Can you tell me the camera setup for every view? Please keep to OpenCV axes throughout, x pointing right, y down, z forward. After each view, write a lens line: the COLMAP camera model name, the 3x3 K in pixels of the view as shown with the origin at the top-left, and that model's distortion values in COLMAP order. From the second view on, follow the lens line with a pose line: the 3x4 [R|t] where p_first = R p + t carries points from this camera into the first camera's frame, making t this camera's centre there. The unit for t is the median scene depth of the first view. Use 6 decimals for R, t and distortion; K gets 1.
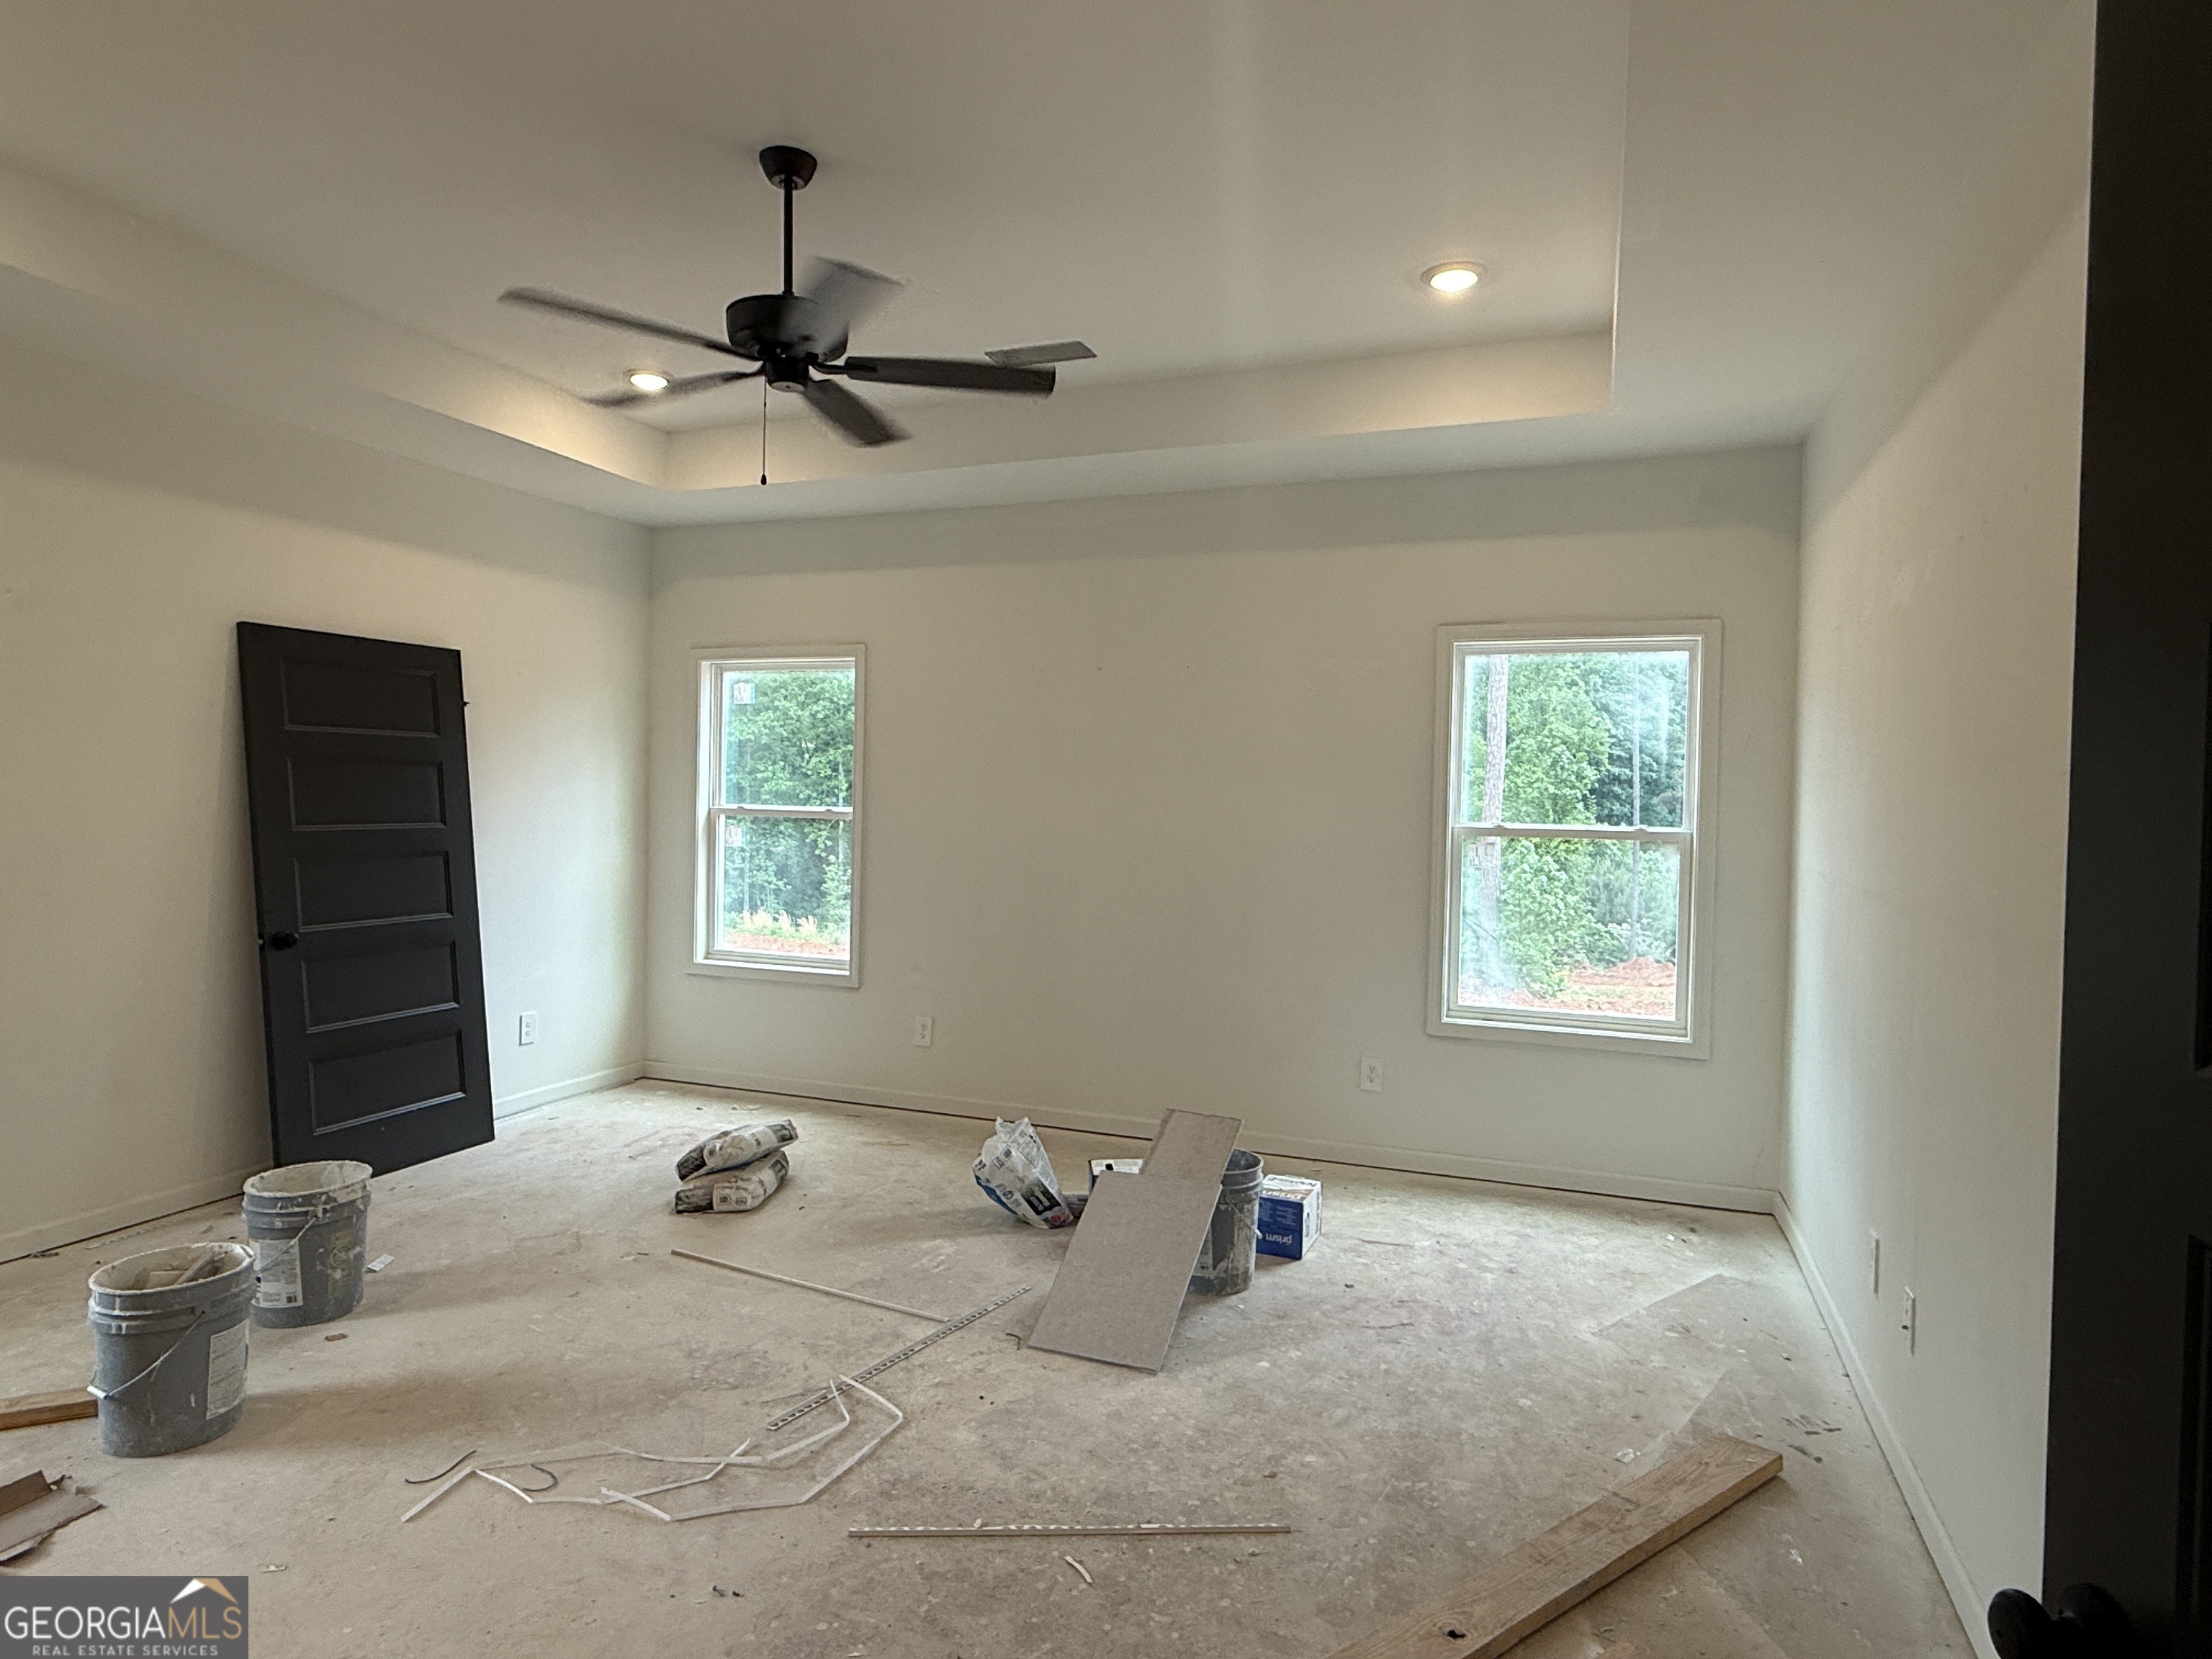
lens RADIAL K [[1287.2, 0, 1082.9], [0, 1287.2, 791.8], [0, 0, 1]] dist [-0.000336, 0.004521]
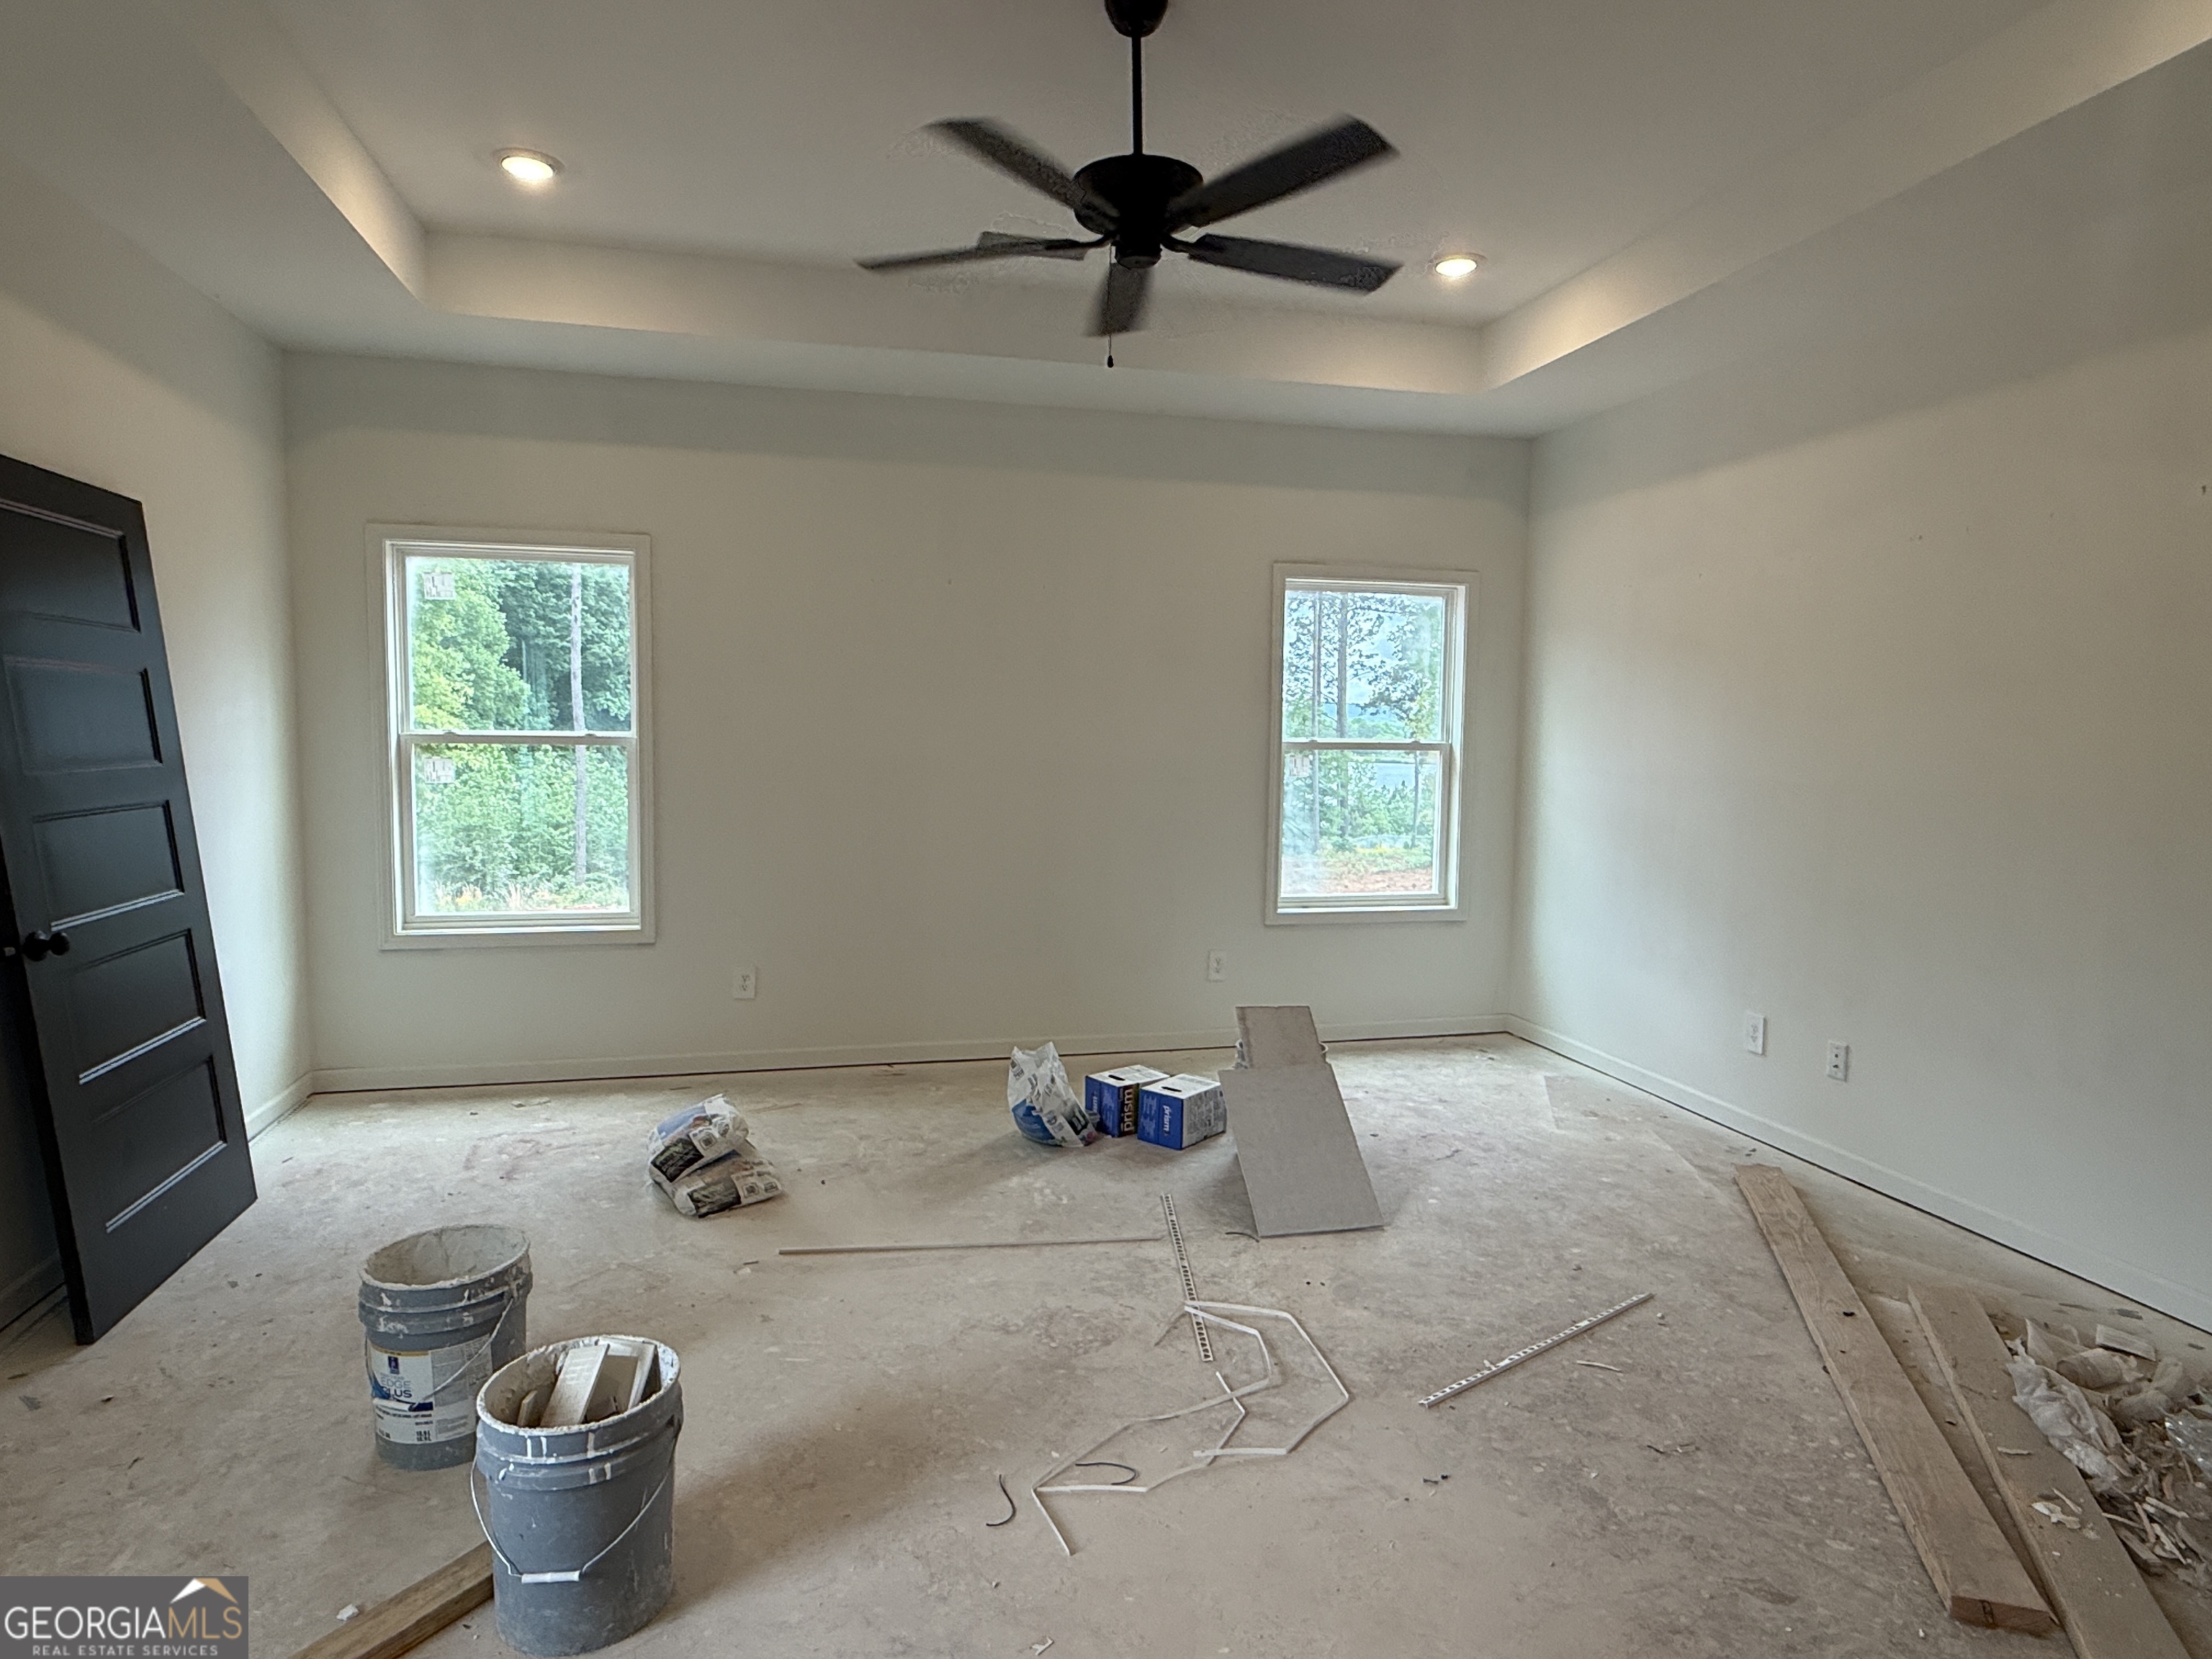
lens RADIAL K [[1287.2, 0, 1119.7], [0, 1287.2, 810.0], [0, 0, 1]] dist [-0.000336, 0.004521]
pose [[0.813614, -0.045093, 0.579654, -0.595681], [0.003114, 0.997311, 0.073214, 0.003861], [-0.581397, -0.057763, 0.811567, 0.189796]]
